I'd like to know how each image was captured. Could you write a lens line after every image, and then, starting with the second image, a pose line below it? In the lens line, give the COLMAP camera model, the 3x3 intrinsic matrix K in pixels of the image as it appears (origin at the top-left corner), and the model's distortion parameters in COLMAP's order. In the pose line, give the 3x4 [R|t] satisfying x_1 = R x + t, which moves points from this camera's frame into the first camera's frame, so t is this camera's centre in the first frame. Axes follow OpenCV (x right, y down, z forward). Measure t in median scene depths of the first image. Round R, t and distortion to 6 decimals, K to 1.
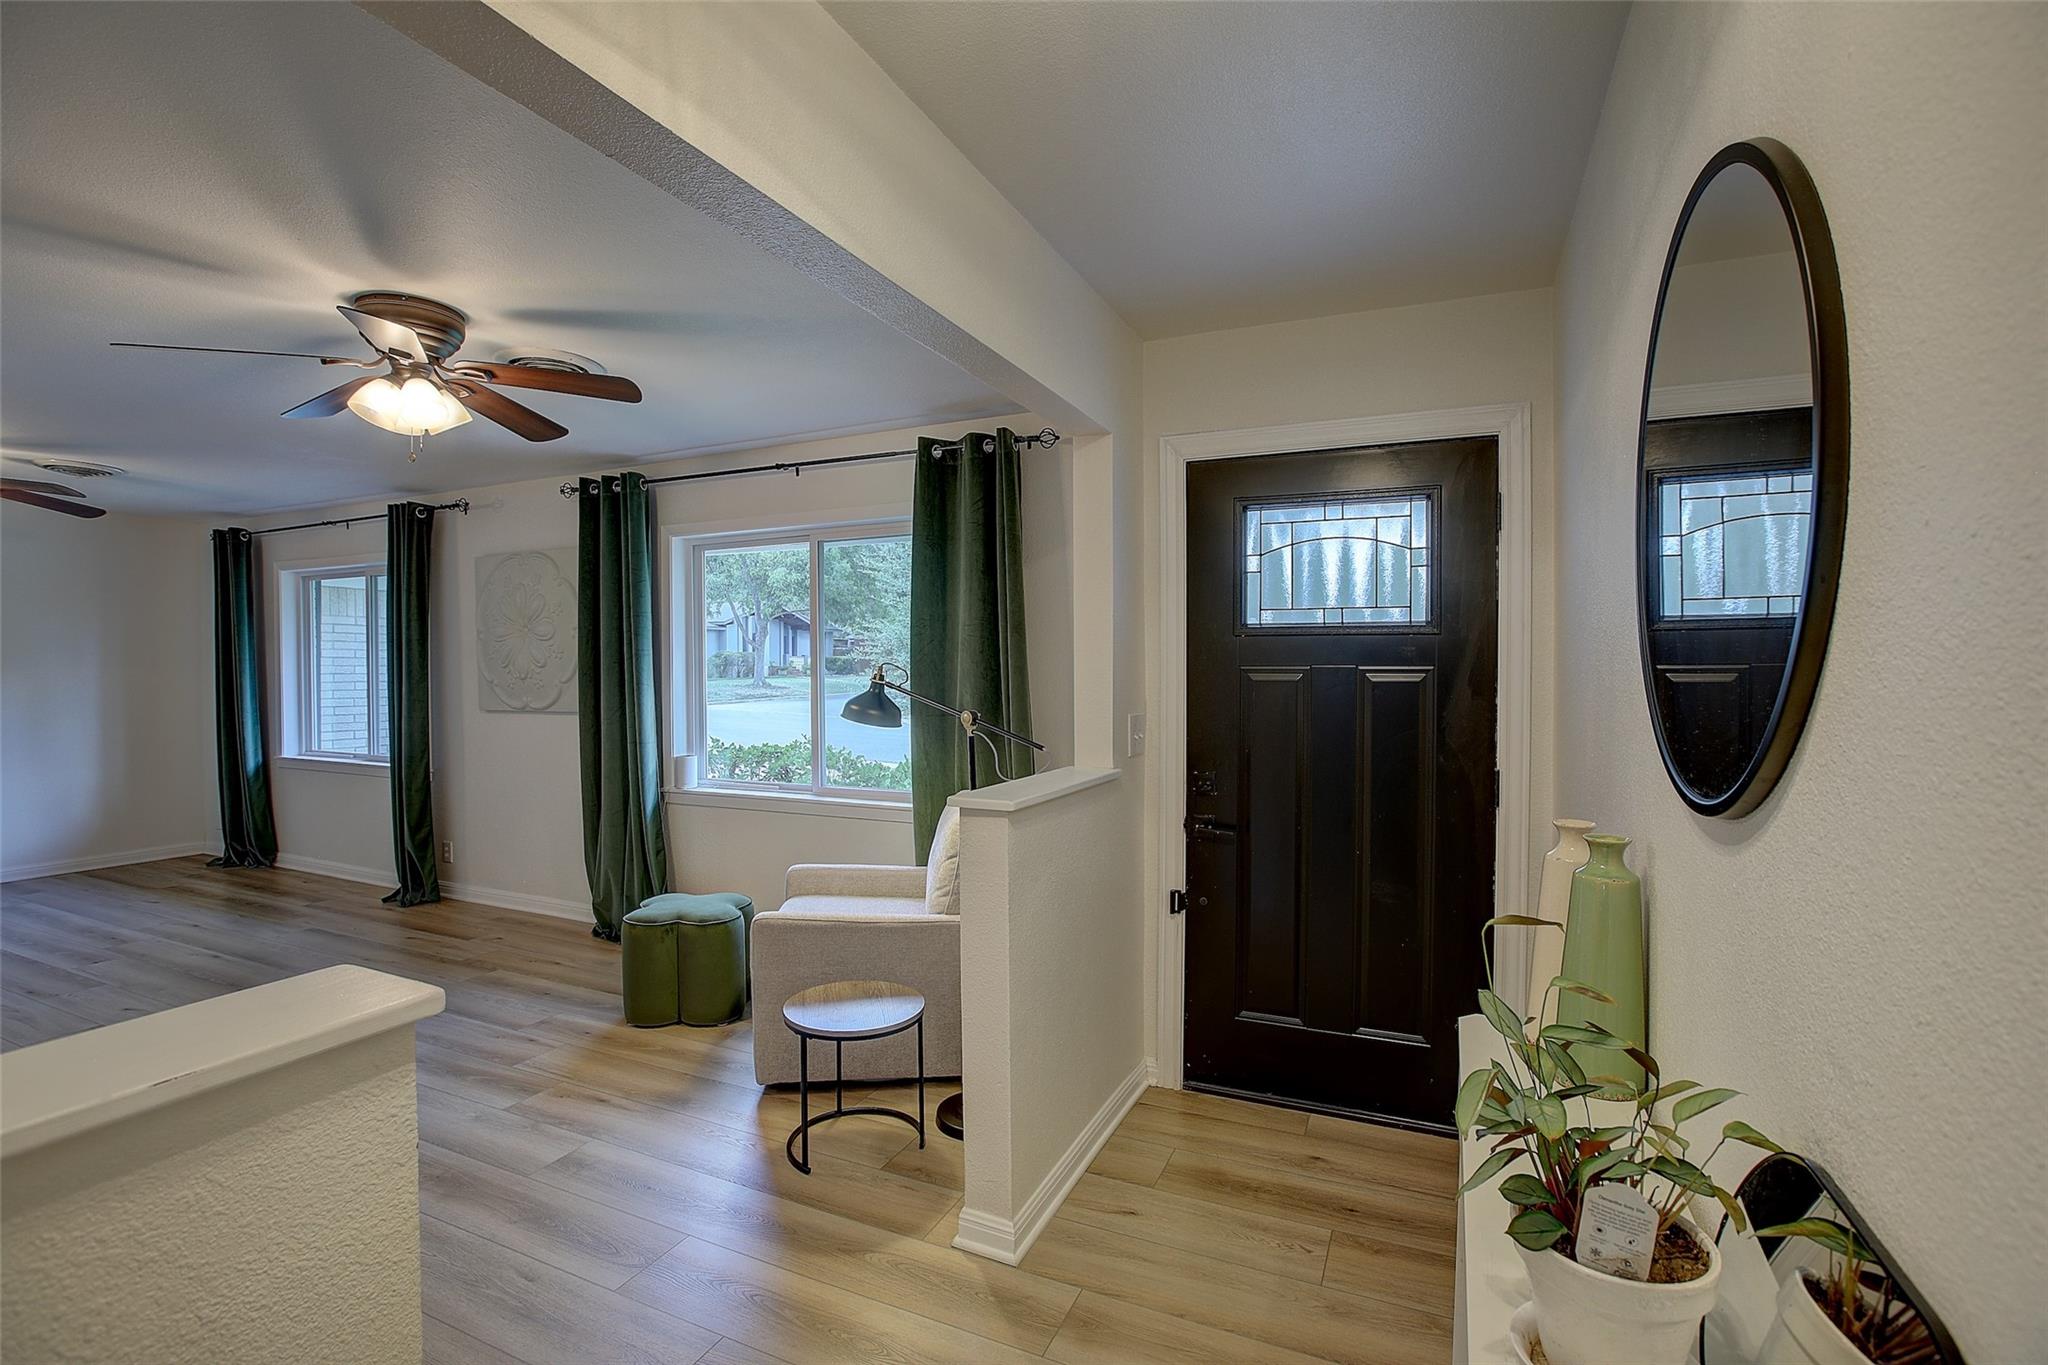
lens RADIAL K [[928.3, 0, 1024.0], [0, 928.3, 682.5], [0, 0, 1]] dist [-0.064565, 0.028318]
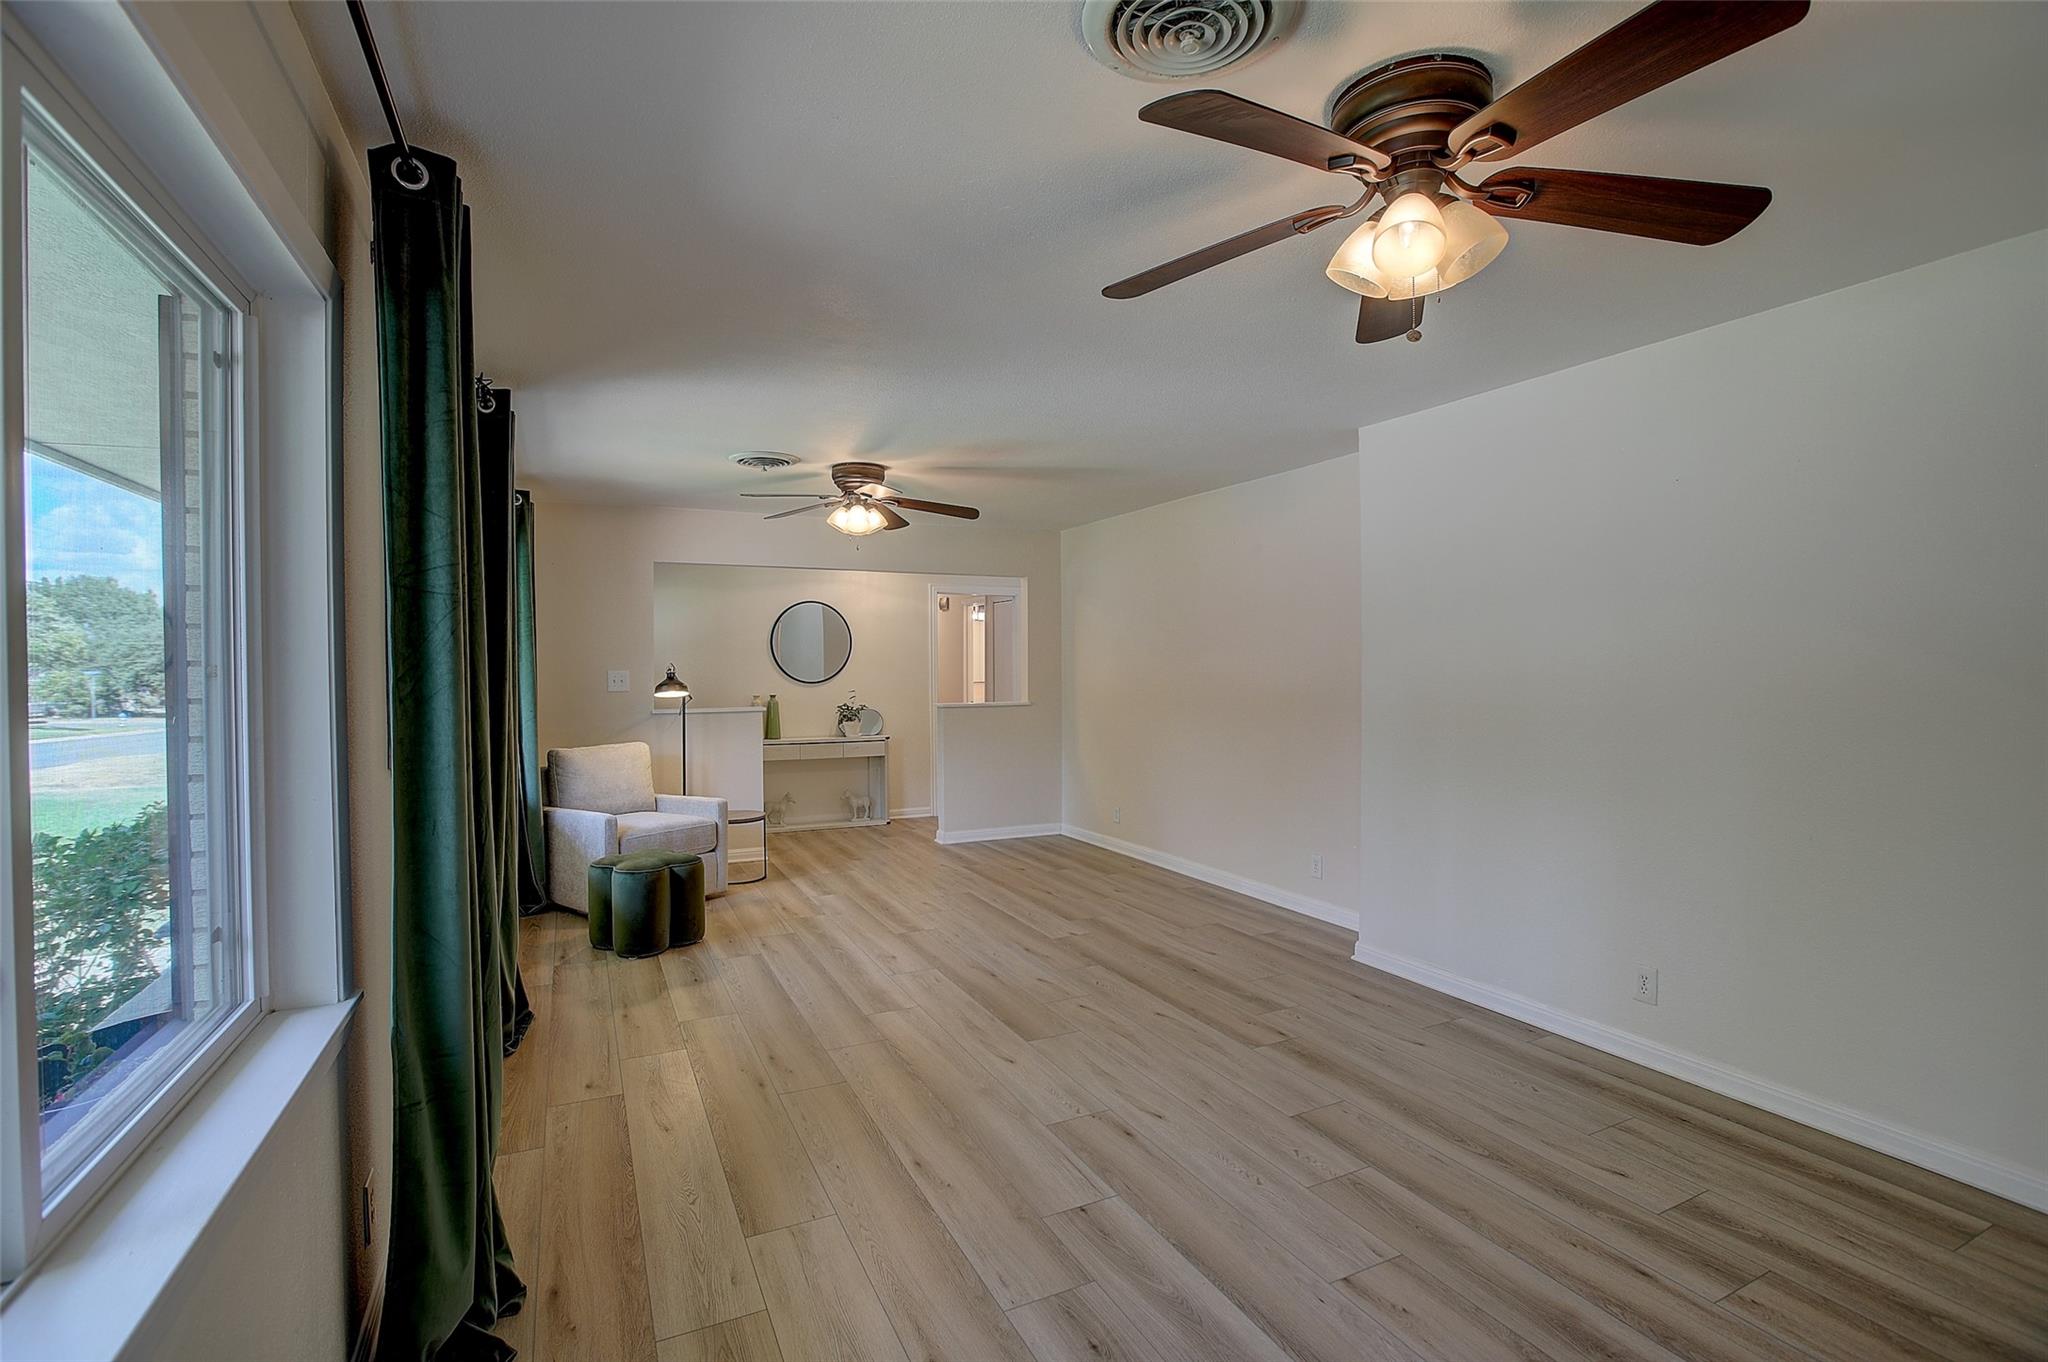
lens RADIAL K [[928.3, 0, 1024.0], [0, 928.3, 681.0], [0, 0, 1]] dist [-0.064565, 0.028318]
pose [[-0.771776, -0.009275, 0.635827, -1.233167], [0.013131, 0.999448, 0.030519, -0.020988], [-0.635759, 0.031903, -0.771228, 1.300297]]
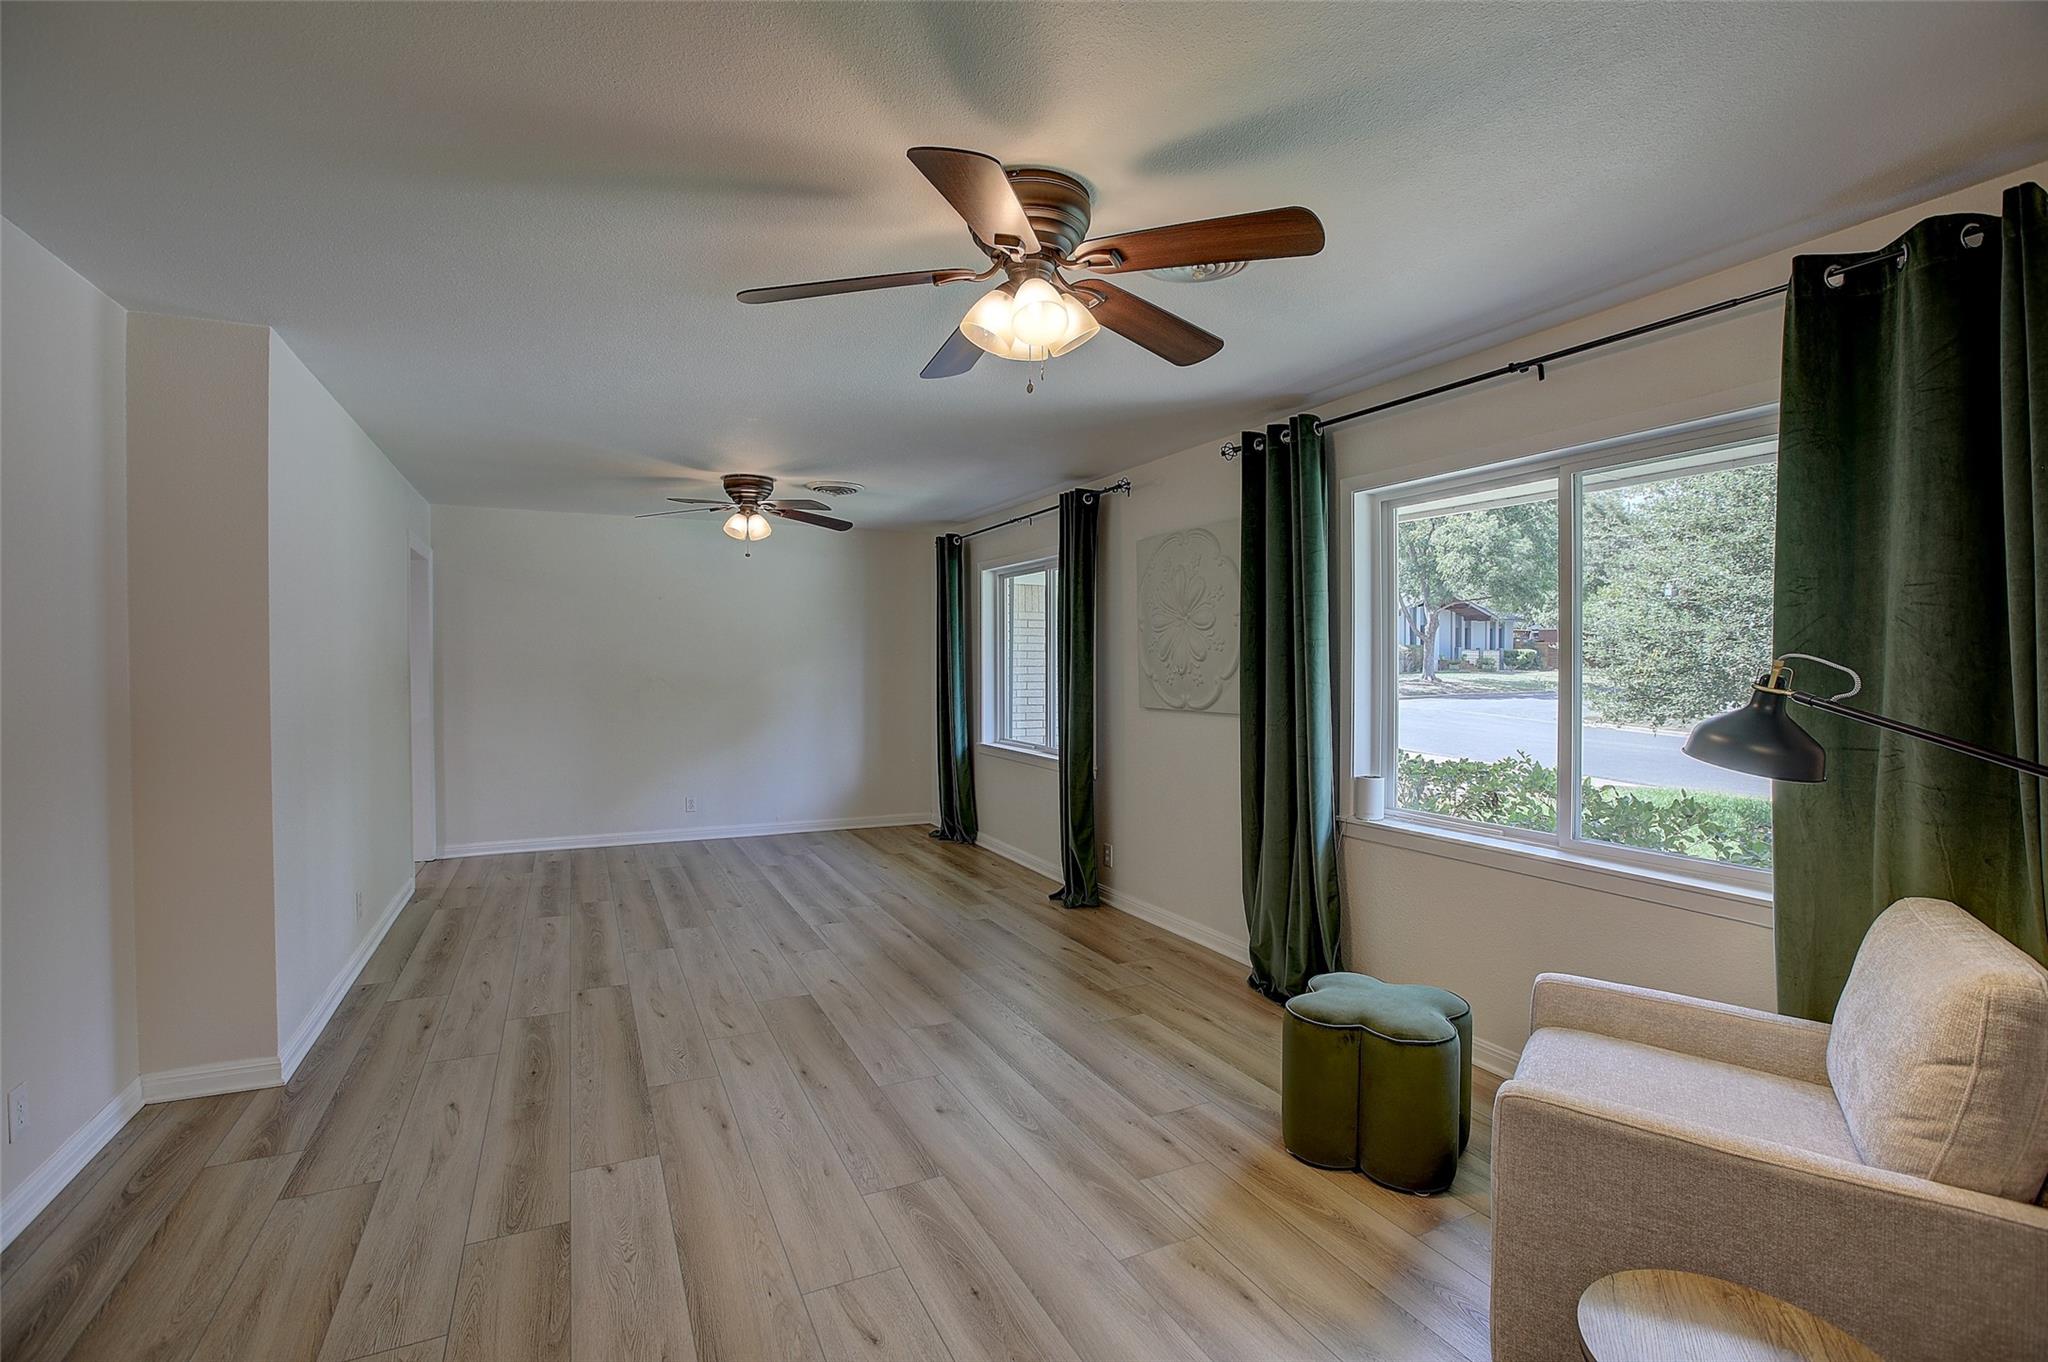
lens RADIAL K [[928.3, 0, 1024.0], [0, 928.3, 681.0], [0, 0, 1]] dist [-0.064565, 0.028318]
pose [[0.771518, 0.014530, -0.636042, -0.105537], [-0.011100, 0.999894, 0.009378, -0.004068], [0.636111, -0.000175, 0.771597, 0.231169]]
